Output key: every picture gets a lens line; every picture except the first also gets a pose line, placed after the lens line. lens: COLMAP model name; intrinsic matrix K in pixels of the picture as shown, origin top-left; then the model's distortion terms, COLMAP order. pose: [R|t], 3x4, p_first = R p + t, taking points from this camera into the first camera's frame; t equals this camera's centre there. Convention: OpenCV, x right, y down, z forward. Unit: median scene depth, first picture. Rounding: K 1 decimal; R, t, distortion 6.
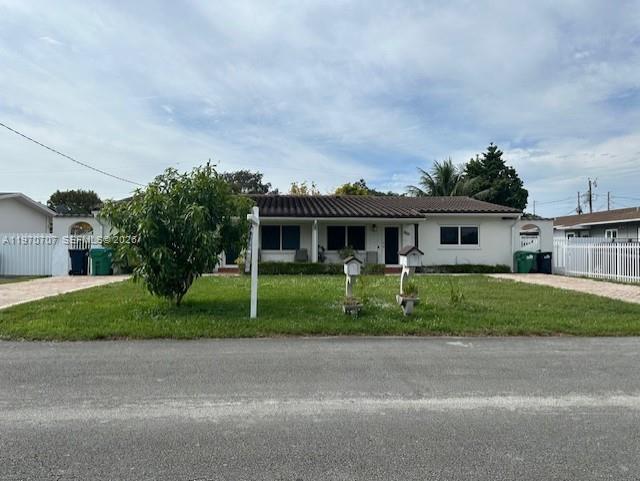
lens RADIAL K [[433.5, 0, 320.0], [0, 433.5, 240.5], [0, 0, 1]] dist [0.025434, -0.072005]
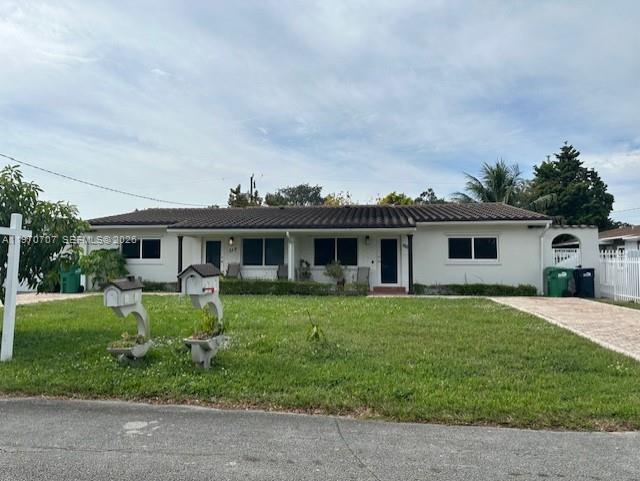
lens RADIAL K [[450.7, 0, 320.0], [0, 450.7, 240.5], [0, 0, 1]] dist [0.003873, -0.084522]
pose [[0.976993, -0.009874, -0.213043, 0.115376], [0.001975, 0.999304, -0.037259, 0.002601], [0.213262, 0.035981, 0.976332, 0.052777]]
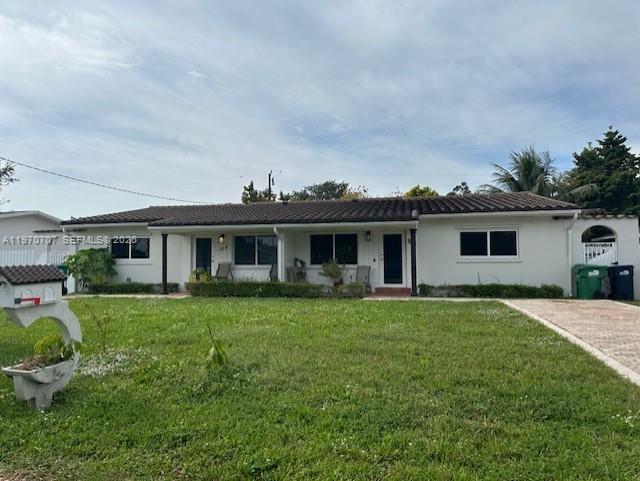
lens RADIAL K [[459.1, 0, 320.0], [0, 459.1, 240.5], [0, 0, 1]] dist [0.008309, -0.084824]
pose [[0.955304, -0.020823, -0.294891, 0.146353], [0.010237, 0.999248, -0.037396, 0.004764], [0.295448, 0.032706, 0.954799, 0.099274]]
